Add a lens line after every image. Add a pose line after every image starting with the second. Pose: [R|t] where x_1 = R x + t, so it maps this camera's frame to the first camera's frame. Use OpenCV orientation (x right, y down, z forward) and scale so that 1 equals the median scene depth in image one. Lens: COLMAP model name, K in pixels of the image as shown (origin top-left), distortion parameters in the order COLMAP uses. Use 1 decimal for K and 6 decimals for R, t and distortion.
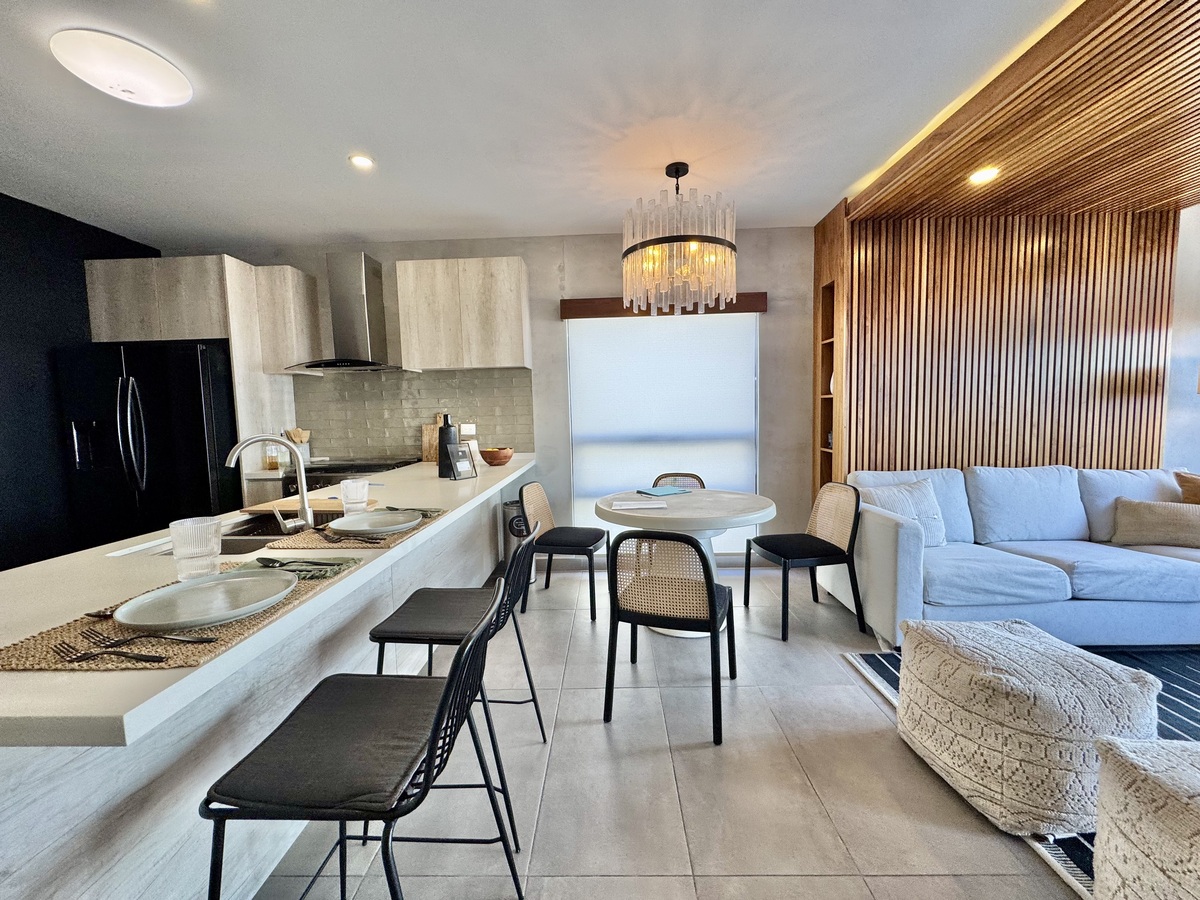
lens RADIAL K [[476.0, 0, 600.0], [0, 476.0, 450.0], [0, 0, 1]] dist [-0.002524, 0.000235]
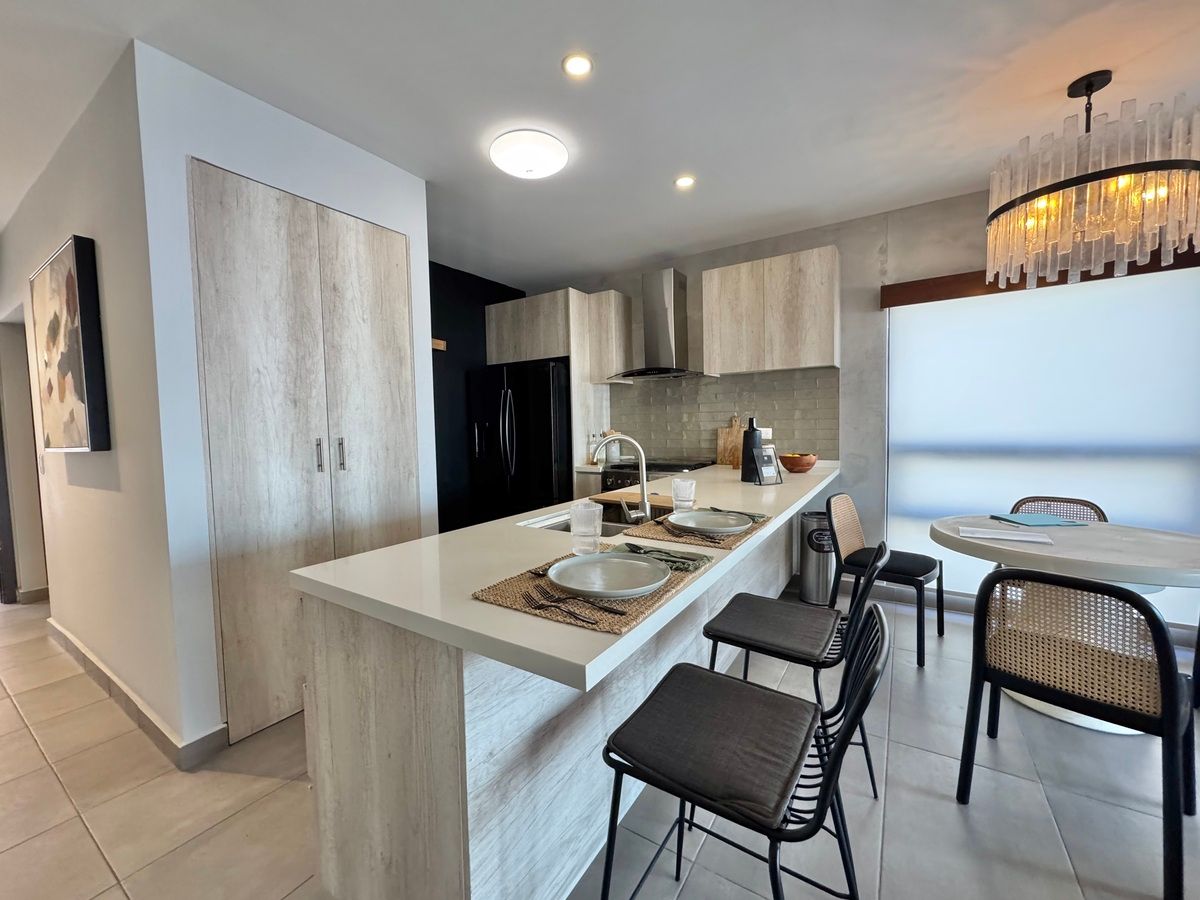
lens RADIAL K [[476.0, 0, 600.0], [0, 476.0, 450.0], [0, 0, 1]] dist [-0.002524, 0.000235]
pose [[0.853991, 0.035483, -0.519077, -0.068355], [-0.040006, 0.999196, 0.002484, 0.001681], [0.518748, 0.018645, 0.854724, -0.003810]]
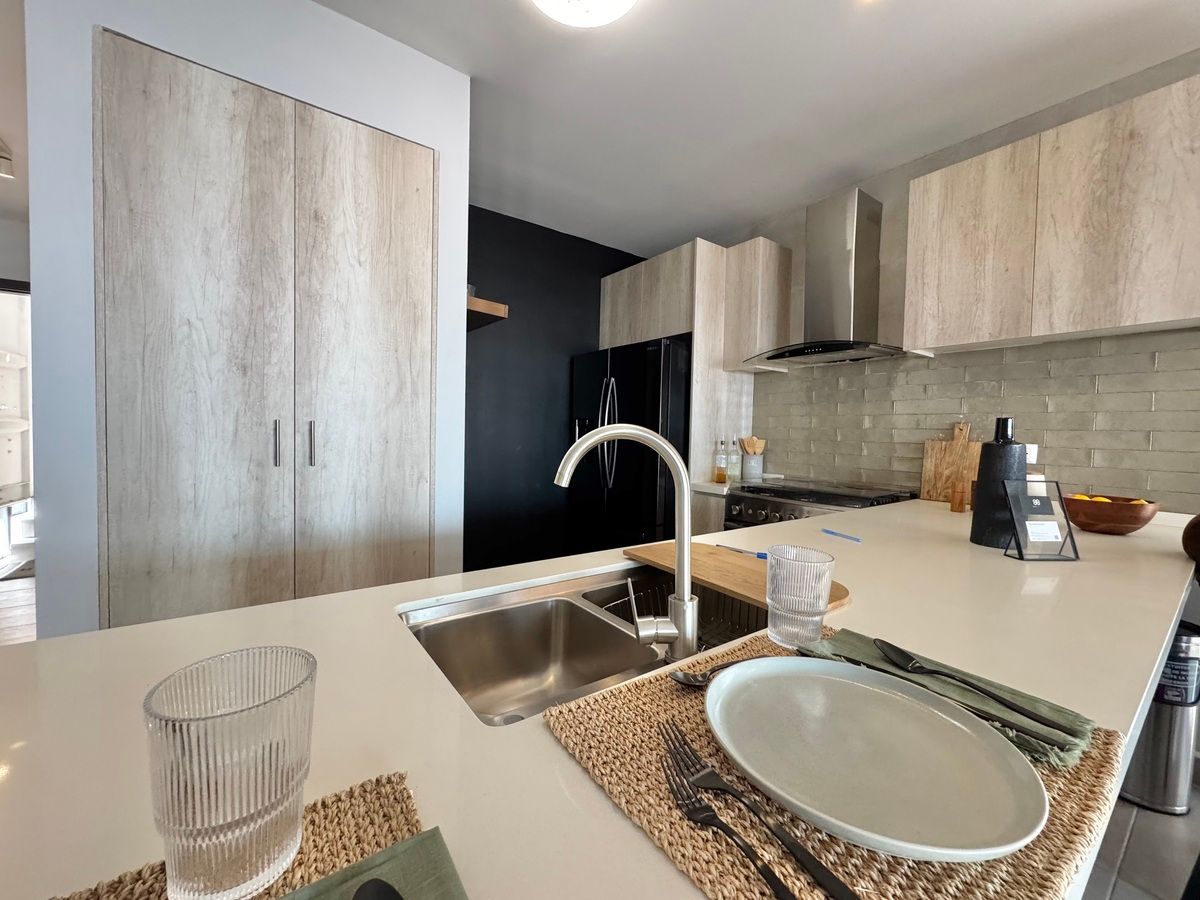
lens RADIAL K [[476.0, 0, 600.0], [0, 476.0, 450.0], [0, 0, 1]] dist [-0.002524, 0.000235]
pose [[0.610492, 0.069593, -0.788959, -0.166527], [-0.100046, 0.994929, 0.010346, -0.004888], [0.785678, 0.072616, 0.614359, 0.332457]]
